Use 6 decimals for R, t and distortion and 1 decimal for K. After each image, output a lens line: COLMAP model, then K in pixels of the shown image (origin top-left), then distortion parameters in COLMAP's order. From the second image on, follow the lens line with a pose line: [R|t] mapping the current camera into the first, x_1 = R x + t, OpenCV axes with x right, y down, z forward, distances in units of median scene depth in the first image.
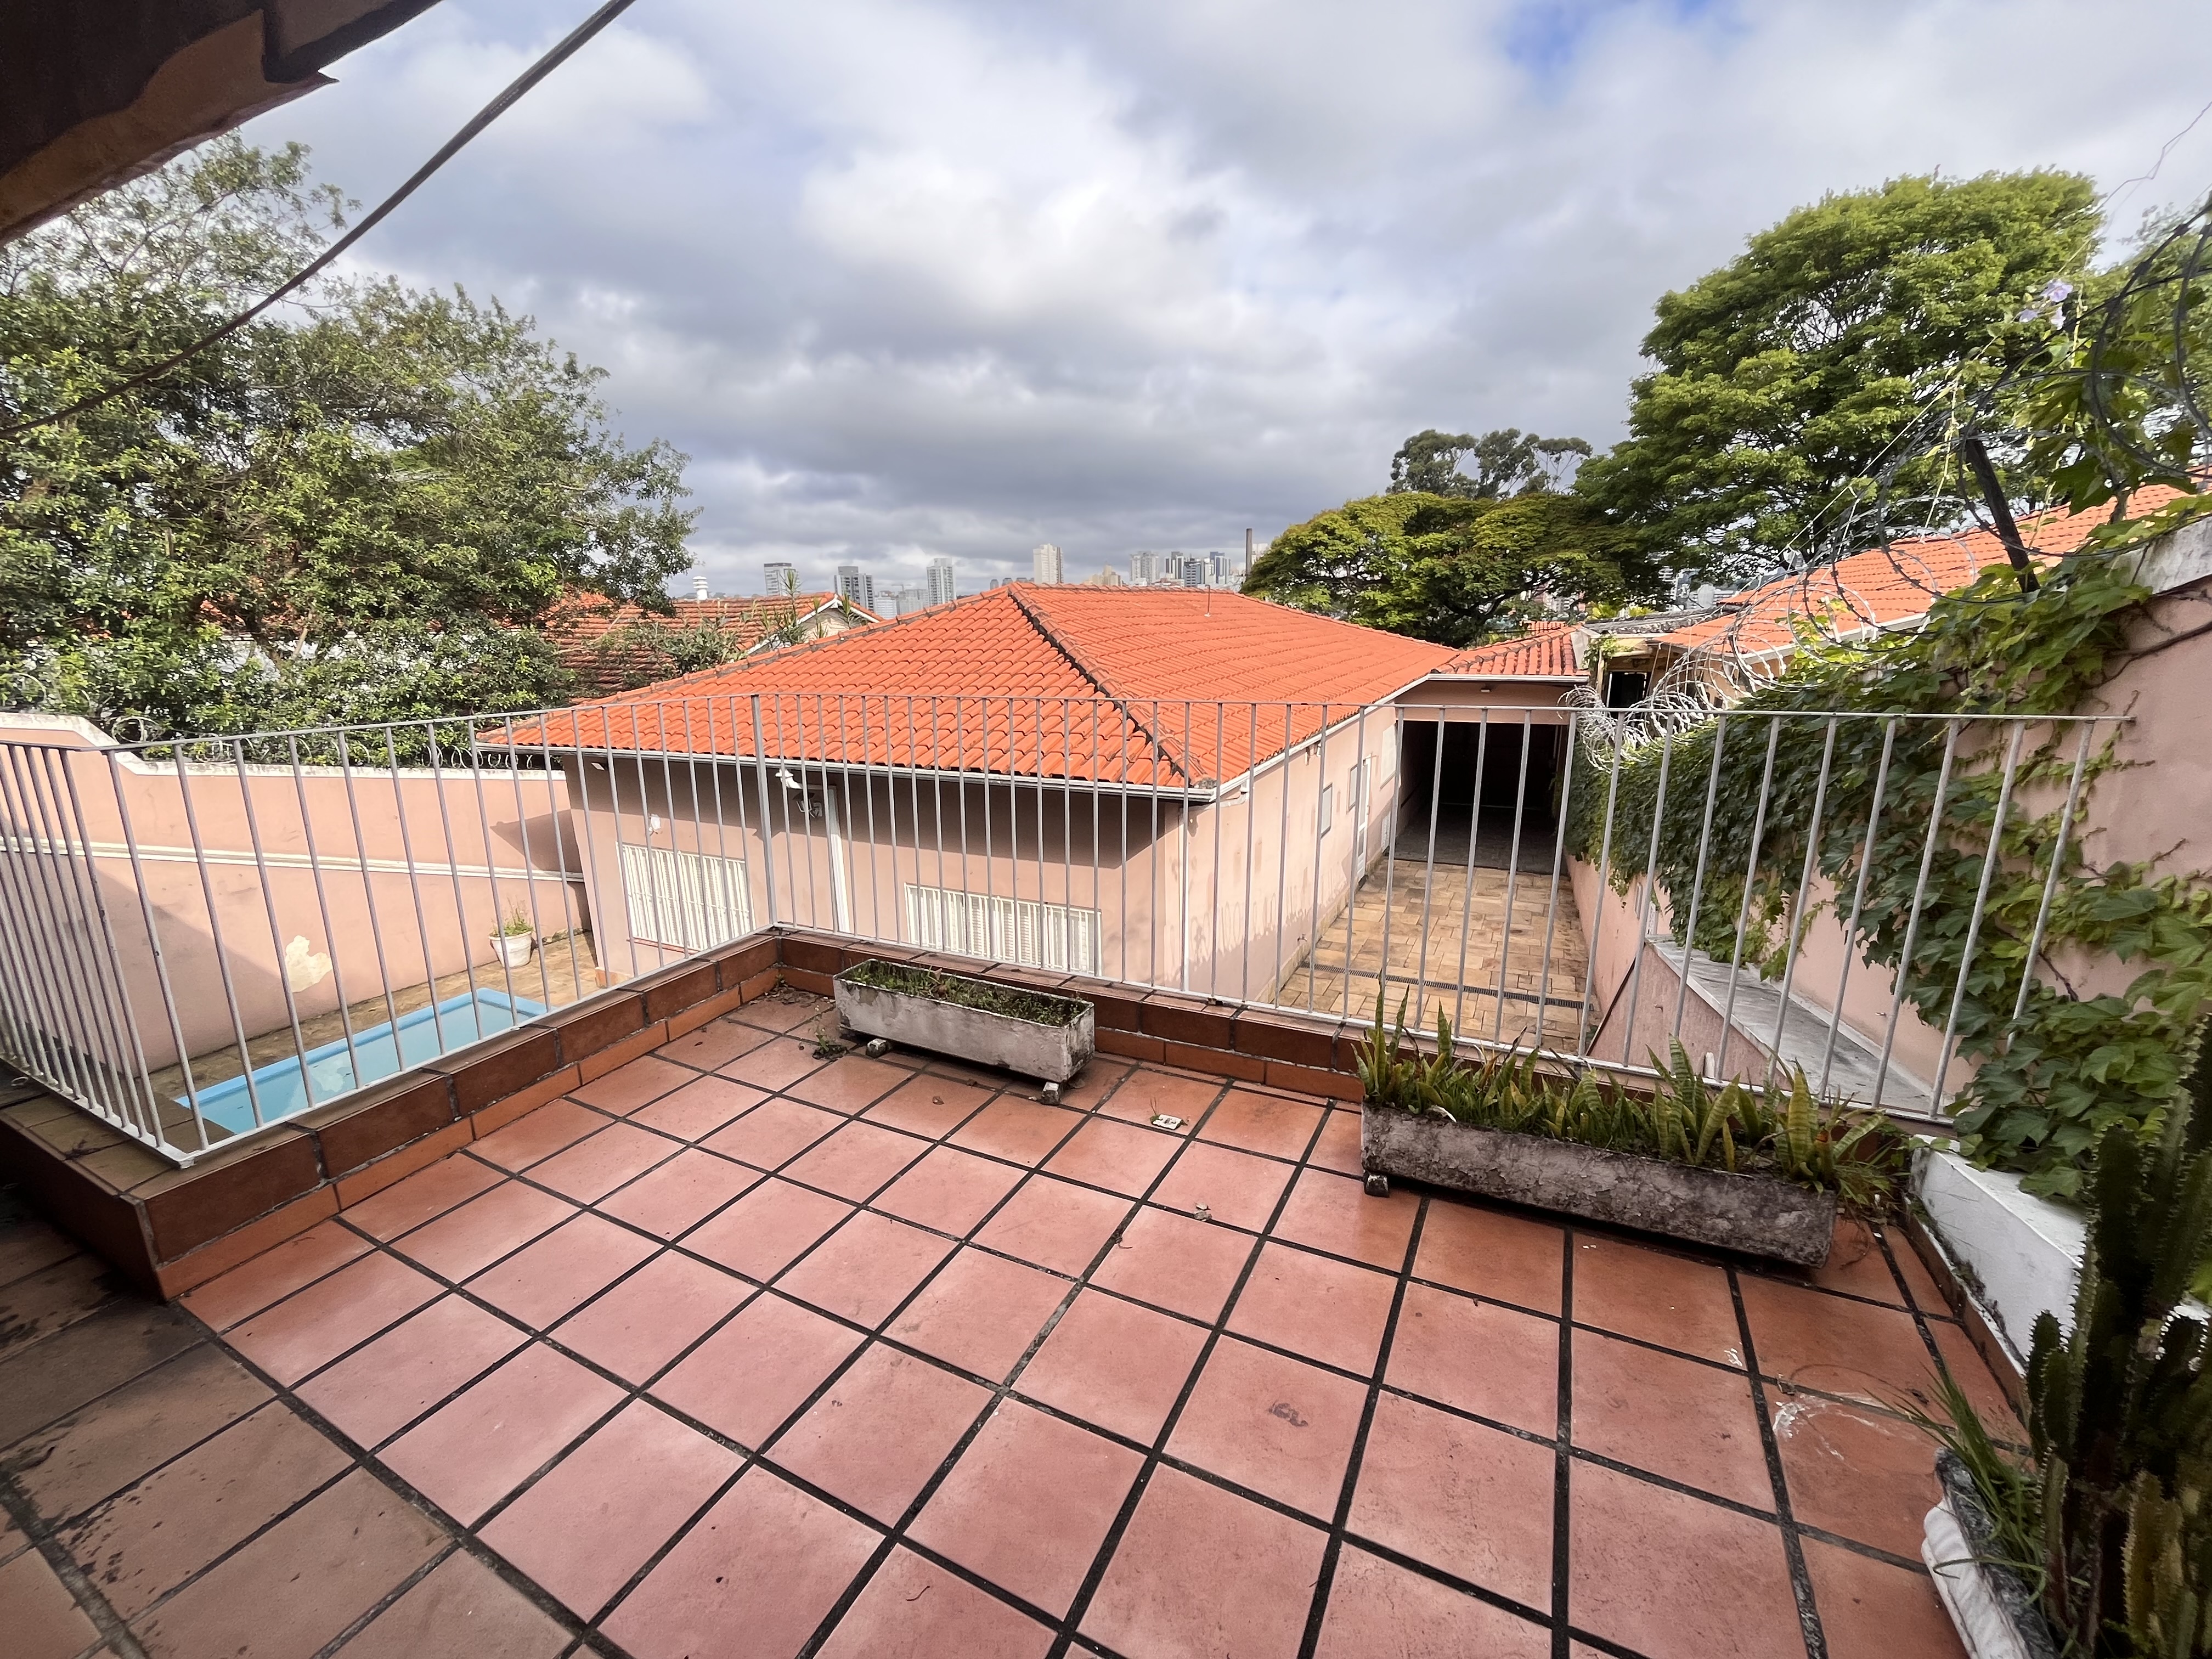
lens RADIAL K [[897.5, 0, 1105.3], [0, 897.5, 830.2], [0, 0, 1]] dist [-0.006820, 0.000645]
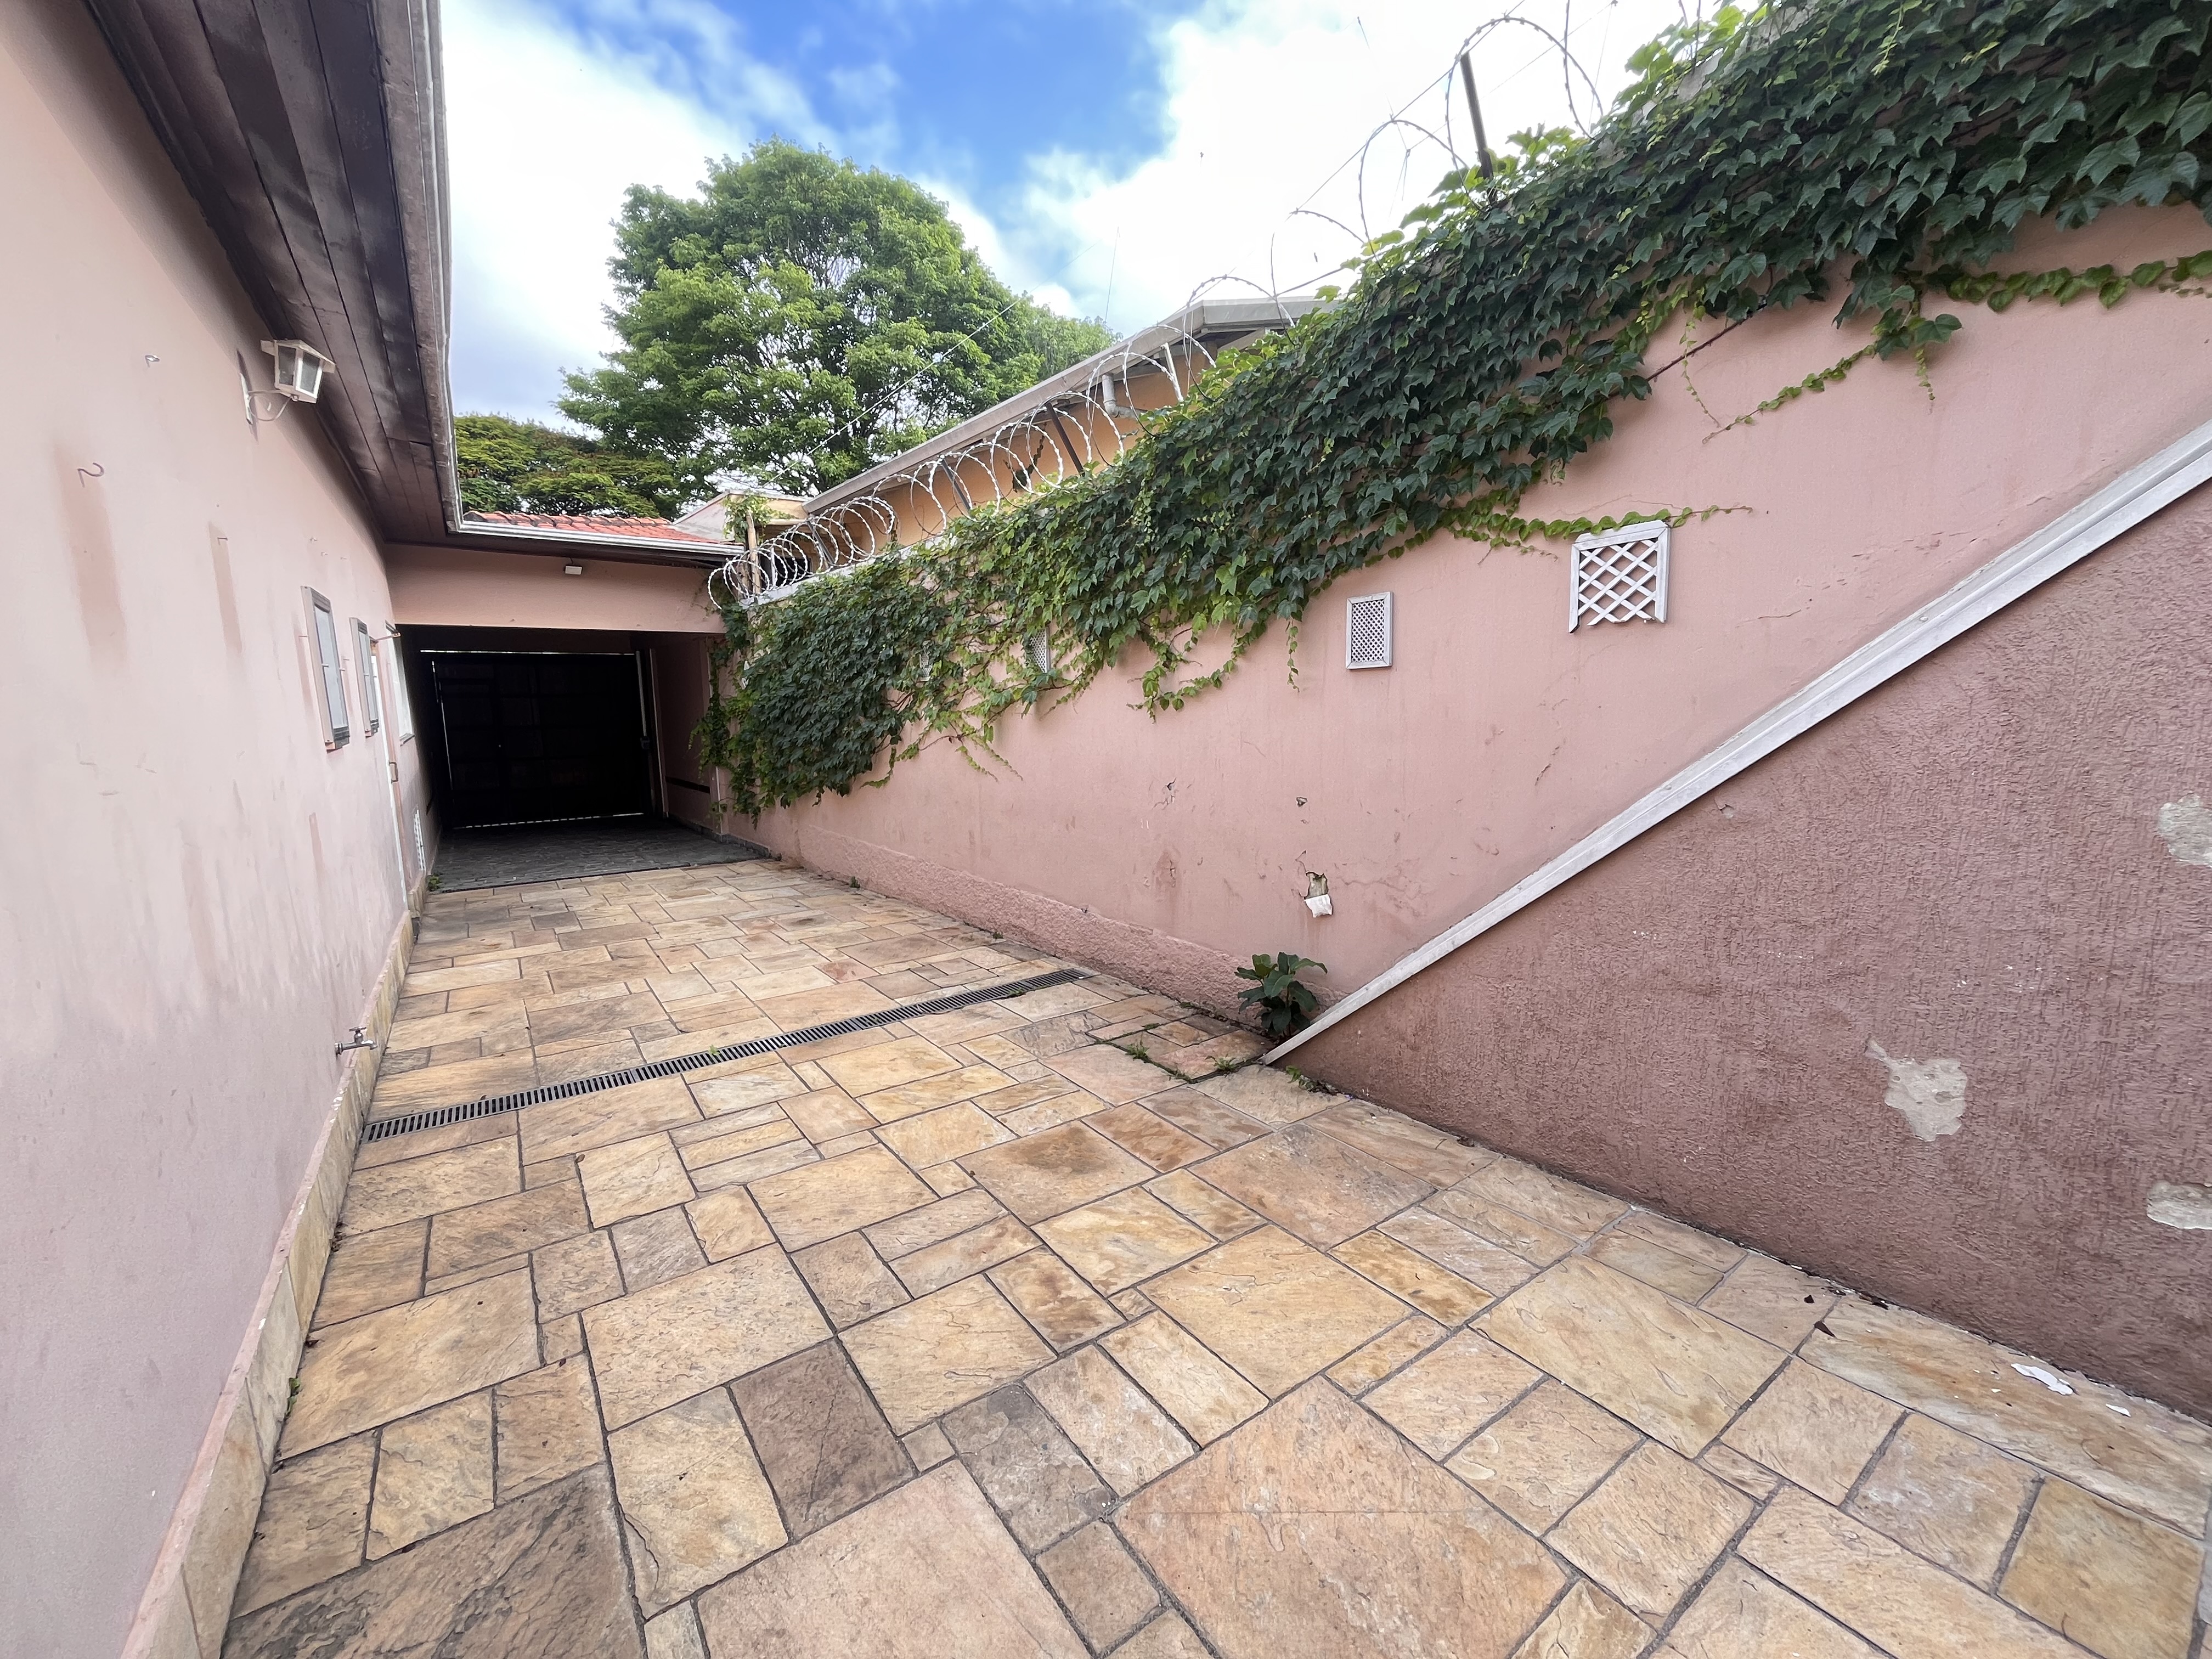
lens RADIAL K [[897.5, 0, 1106.6], [0, 897.5, 830.6], [0, 0, 1]] dist [-0.006820, 0.000645]
pose [[0.468014, -0.113512, 0.876401, 0.080124], [0.201202, 0.979358, 0.019401, 0.092395], [-0.860512, 0.167253, 0.481192, 0.614374]]
